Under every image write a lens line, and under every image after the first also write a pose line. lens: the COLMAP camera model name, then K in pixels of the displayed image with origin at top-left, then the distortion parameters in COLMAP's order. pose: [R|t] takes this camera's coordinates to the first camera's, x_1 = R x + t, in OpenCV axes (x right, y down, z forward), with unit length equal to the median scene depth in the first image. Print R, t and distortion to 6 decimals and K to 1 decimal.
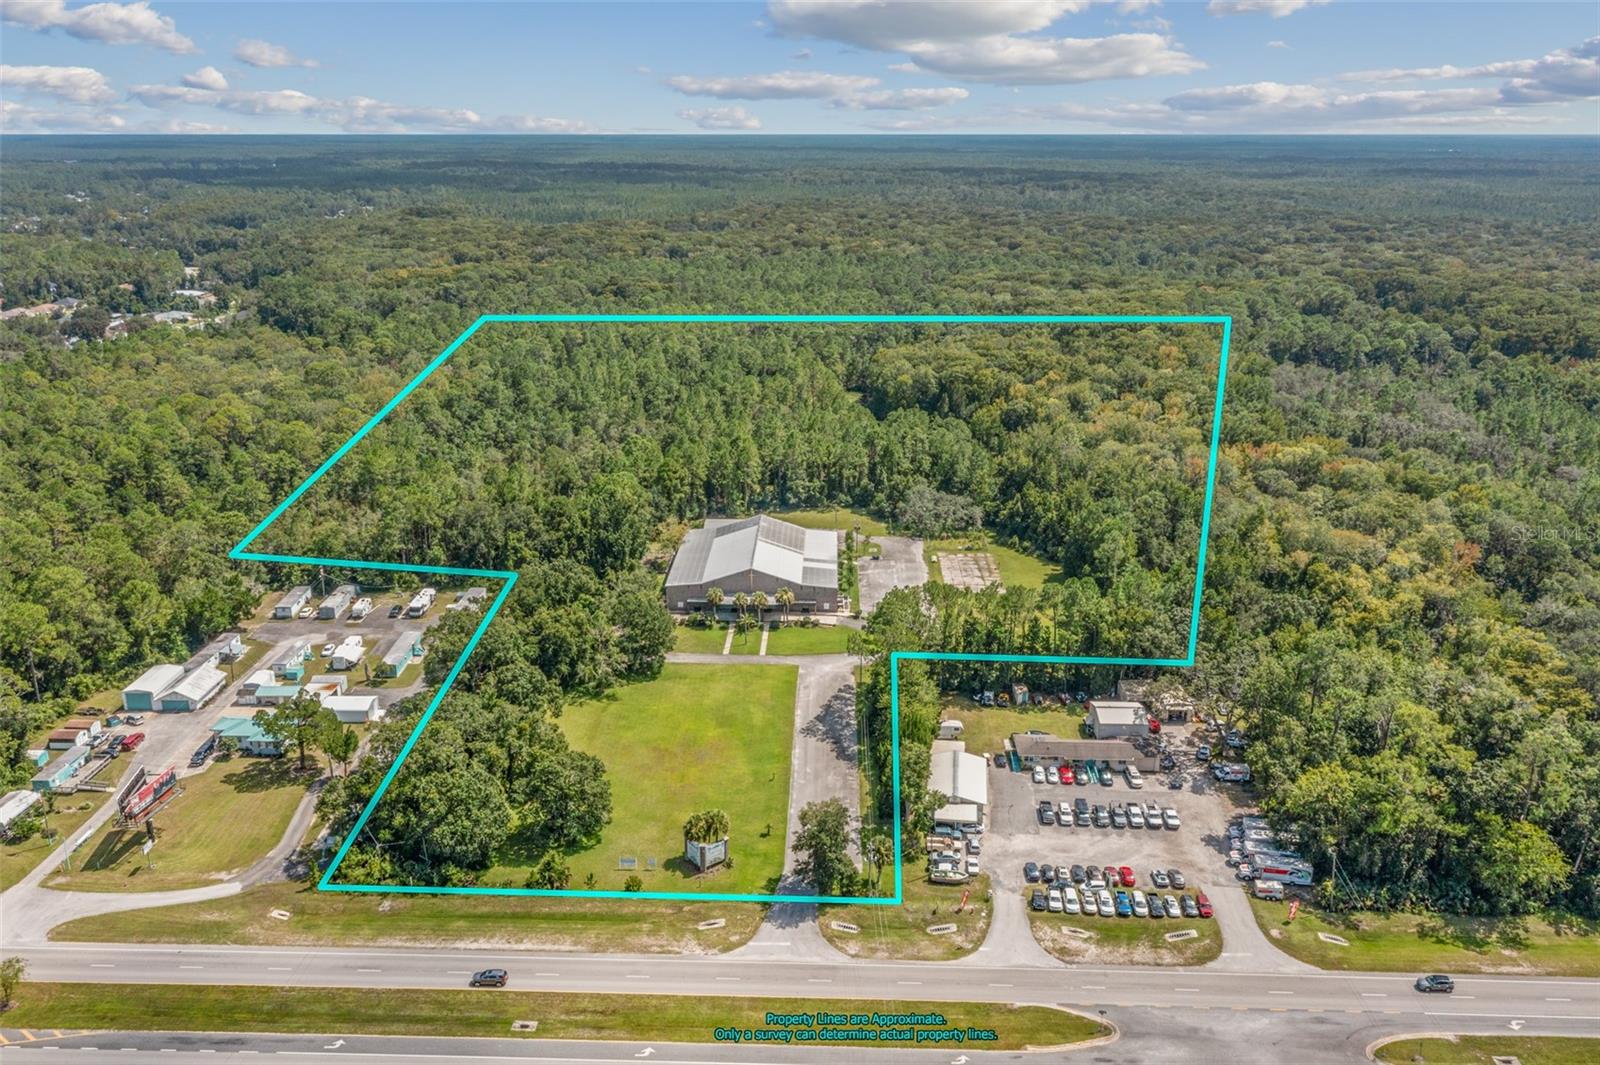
lens RADIAL K [[1264.7, 0, 800.0], [0, 1264.7, 532.5], [0, 0, 1]] dist [0.001307, 0.002791]
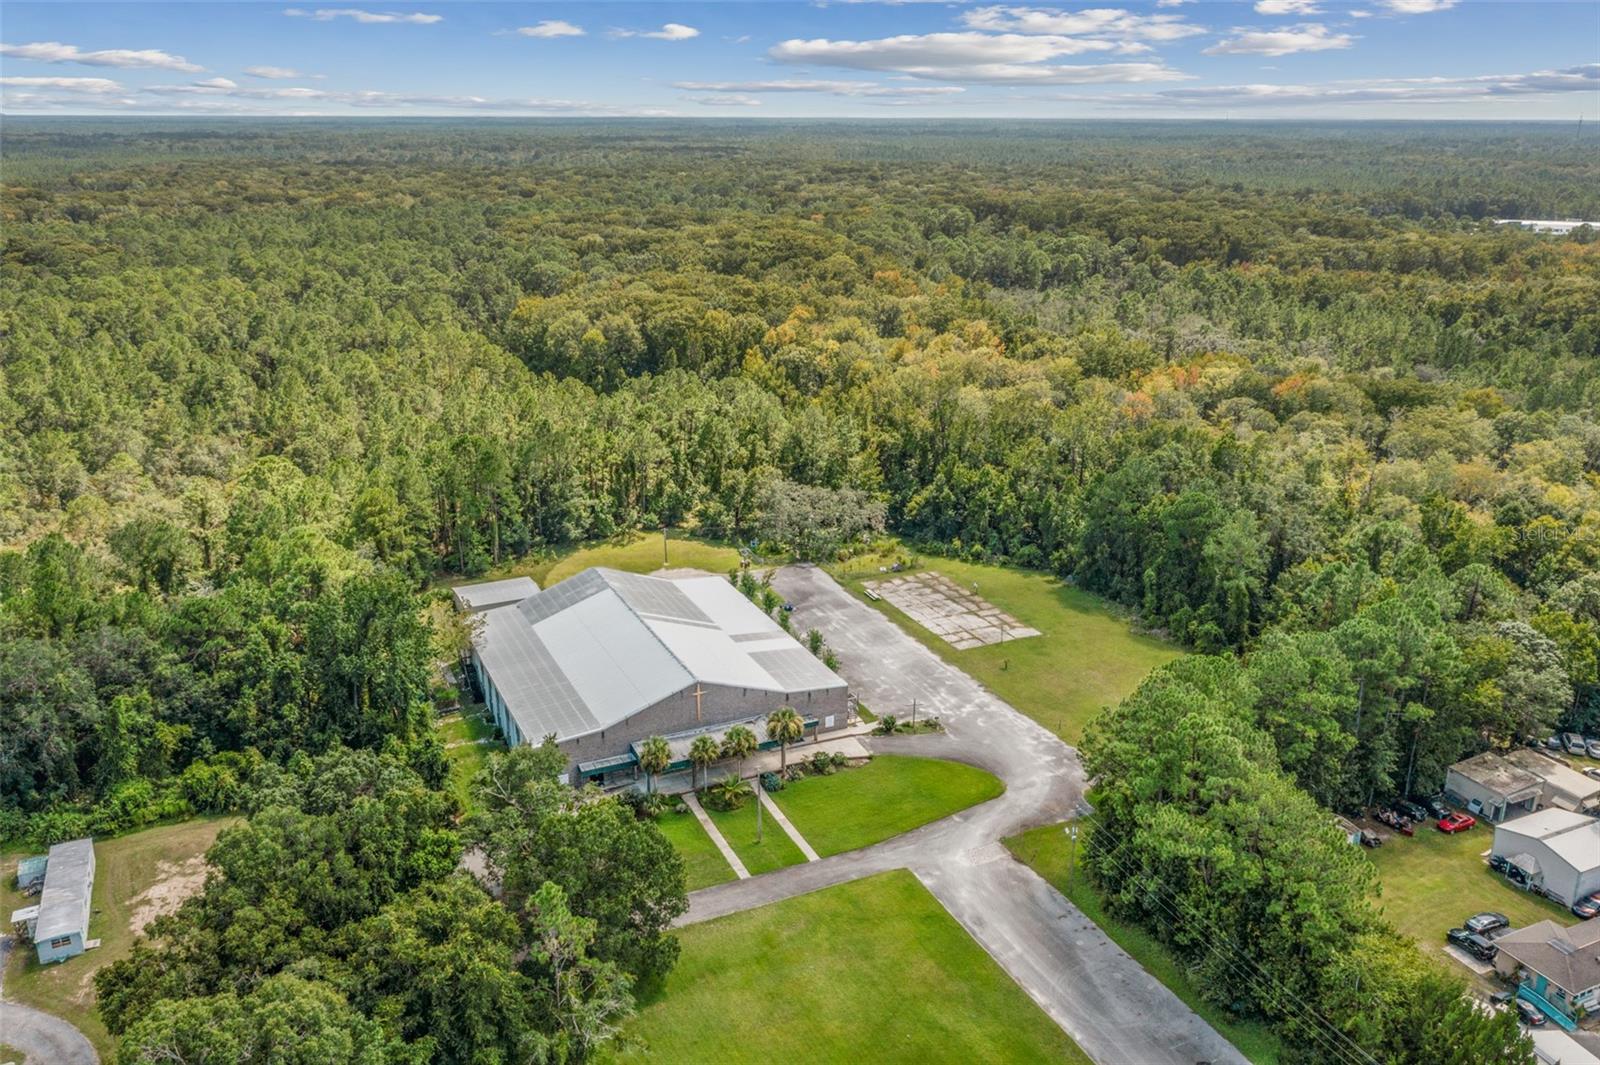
lens RADIAL K [[1264.7, 0, 800.0], [0, 1264.7, 532.5], [0, 0, 1]] dist [0.001307, 0.002791]
pose [[0.892524, -0.143441, 0.427581, -0.179090], [0.137706, 0.989473, 0.044495, -0.040072], [-0.429463, 0.019168, 0.902881, 0.446567]]
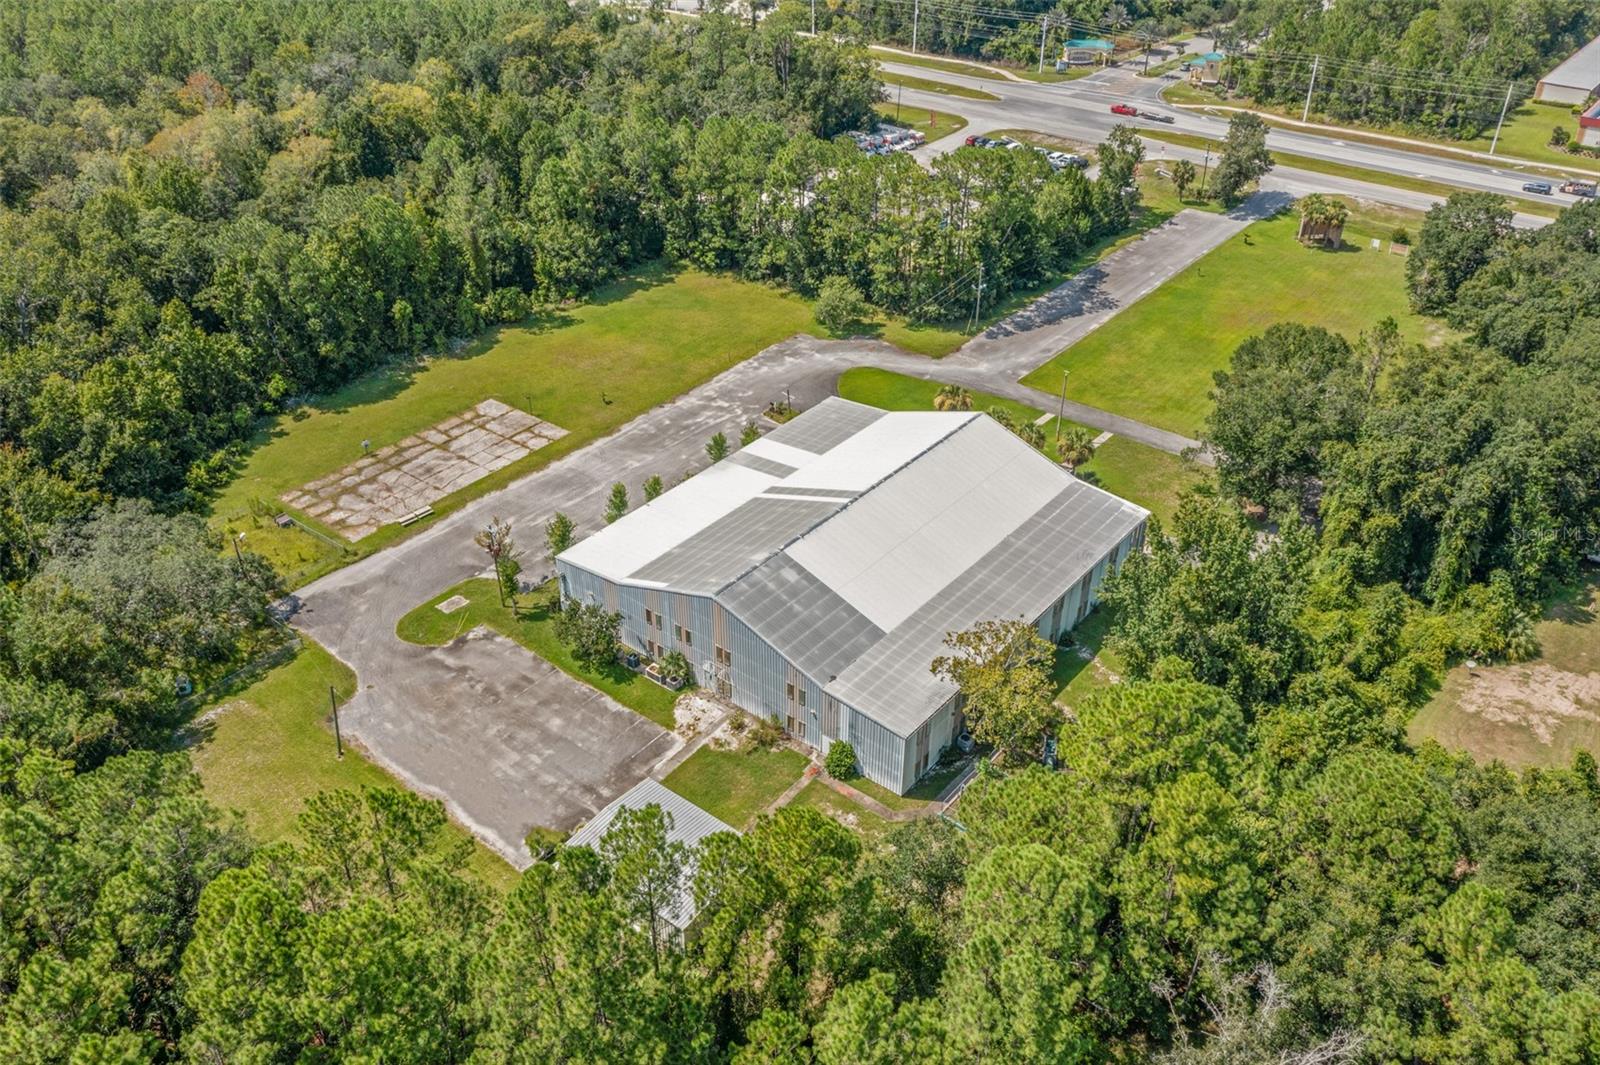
lens RADIAL K [[1264.7, 0, 800.0], [0, 1264.7, 532.5], [0, 0, 1]] dist [0.001307, 0.002791]
pose [[-0.793600, -0.331669, 0.510093, -0.197401], [0.187837, 0.663859, 0.723884, -0.235657], [-0.578720, 0.670289, -0.464539, 1.072376]]
